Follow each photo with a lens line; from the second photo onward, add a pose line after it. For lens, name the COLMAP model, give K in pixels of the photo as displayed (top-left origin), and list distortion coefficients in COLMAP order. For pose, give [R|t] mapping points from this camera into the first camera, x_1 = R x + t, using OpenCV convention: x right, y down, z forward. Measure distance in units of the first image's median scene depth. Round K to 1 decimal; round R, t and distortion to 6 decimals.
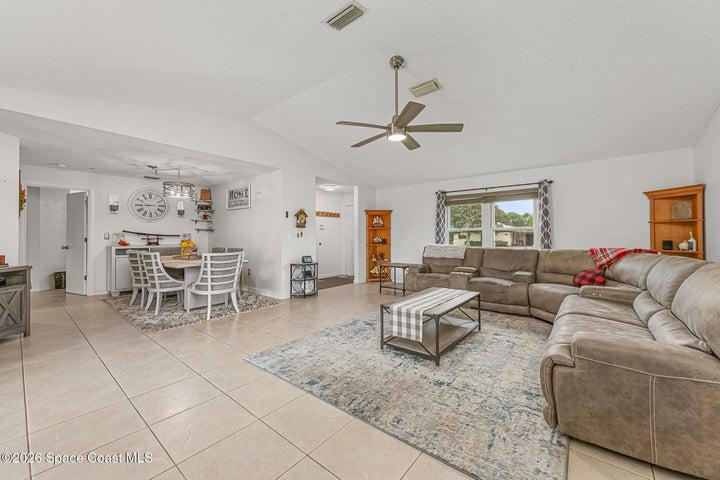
lens RADIAL K [[280.7, 0, 359.7], [0, 280.7, 233.8], [0, 0, 1]] dist [0.008176, -0.000252]
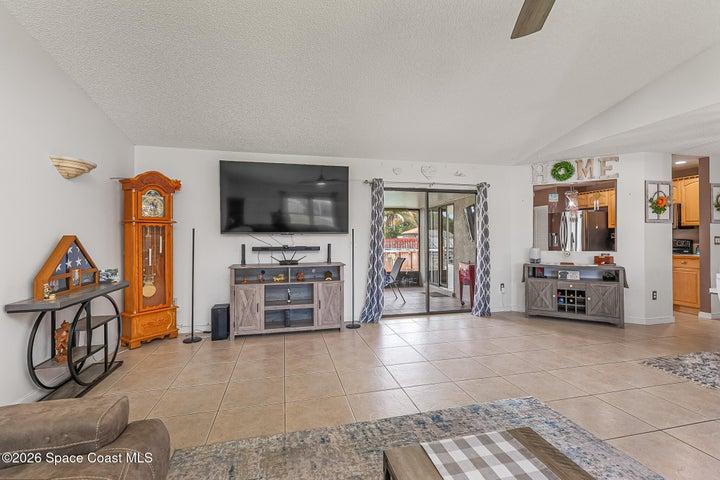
lens RADIAL K [[317.6, 0, 360.0], [0, 317.6, 240.0], [0, 0, 1]] dist [-0.000433, -0.000065]
pose [[-0.602988, 0.011284, -0.797671, 0.328645], [0.012880, 0.999907, 0.004408, -0.010140], [0.797646, -0.007616, -0.603077, 0.624634]]
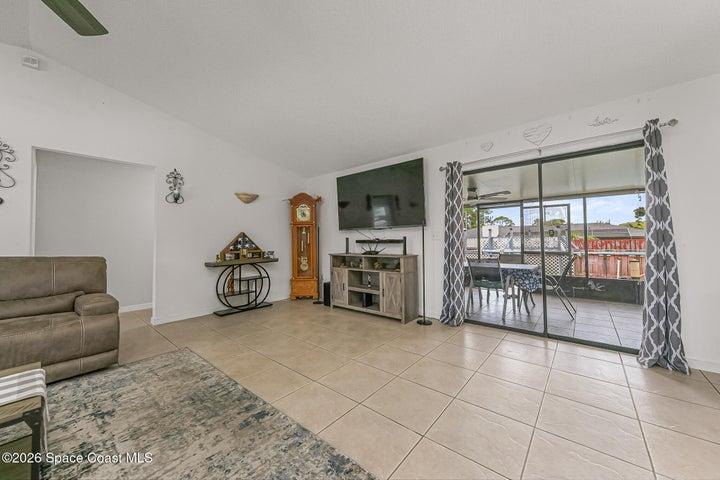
lens RADIAL K [[263.6, 0, 361.9], [0, 263.6, 235.2], [0, 0, 1]] dist [0.002417, 0.000123]
pose [[-0.999893, 0.013888, 0.004690, -0.208213], [0.013731, 0.999395, -0.031968, 0.022202], [-0.005131, -0.031900, -0.999478, 0.784651]]
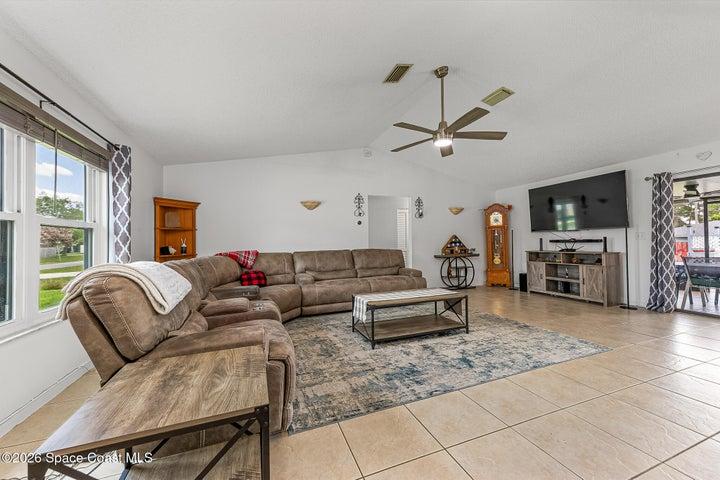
lens RADIAL K [[273.1, 0, 360.2], [0, 273.1, 238.7], [0, 0, 1]] dist [0.002106, -0.000093]
pose [[-0.869352, 0.022826, 0.493666, -0.057761], [0.011612, 0.999600, -0.025771, 0.025130], [-0.494057, -0.016672, -0.869270, 1.268942]]
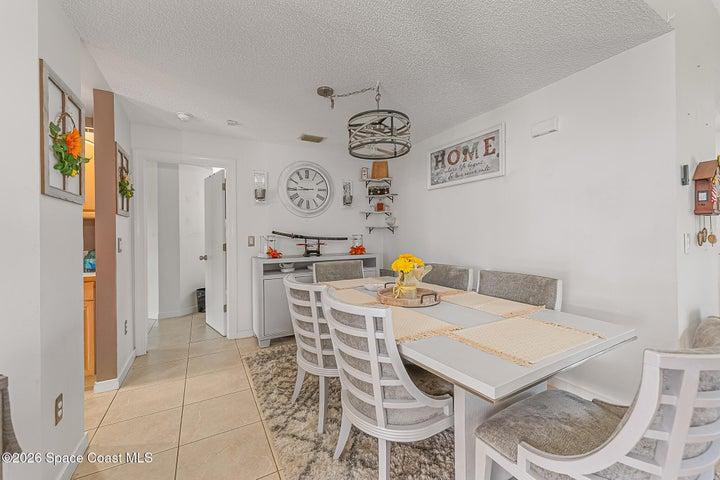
lens RADIAL K [[280.7, 0, 359.7], [0, 280.7, 233.8], [0, 0, 1]] dist [0.008176, -0.000252]
pose [[0.930246, -0.010093, -0.366799, -0.521809], [0.012332, 0.999917, 0.003760, -0.007516], [0.366730, -0.008021, 0.930293, 0.598924]]
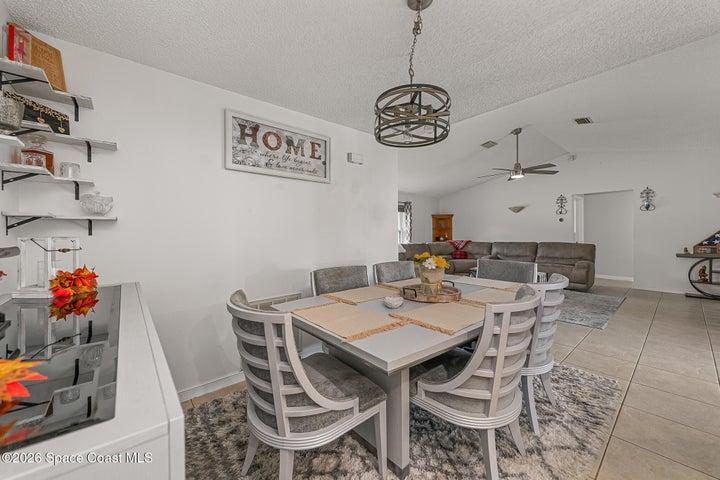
lens RADIAL K [[280.7, 0, 359.7], [0, 280.7, 233.8], [0, 0, 1]] dist [0.008176, -0.000252]
pose [[0.170103, -0.002105, 0.985424, -1.035701], [-0.000259, 0.999998, 0.002181, -0.005311], [-0.985426, -0.000627, 0.170102, 1.018620]]
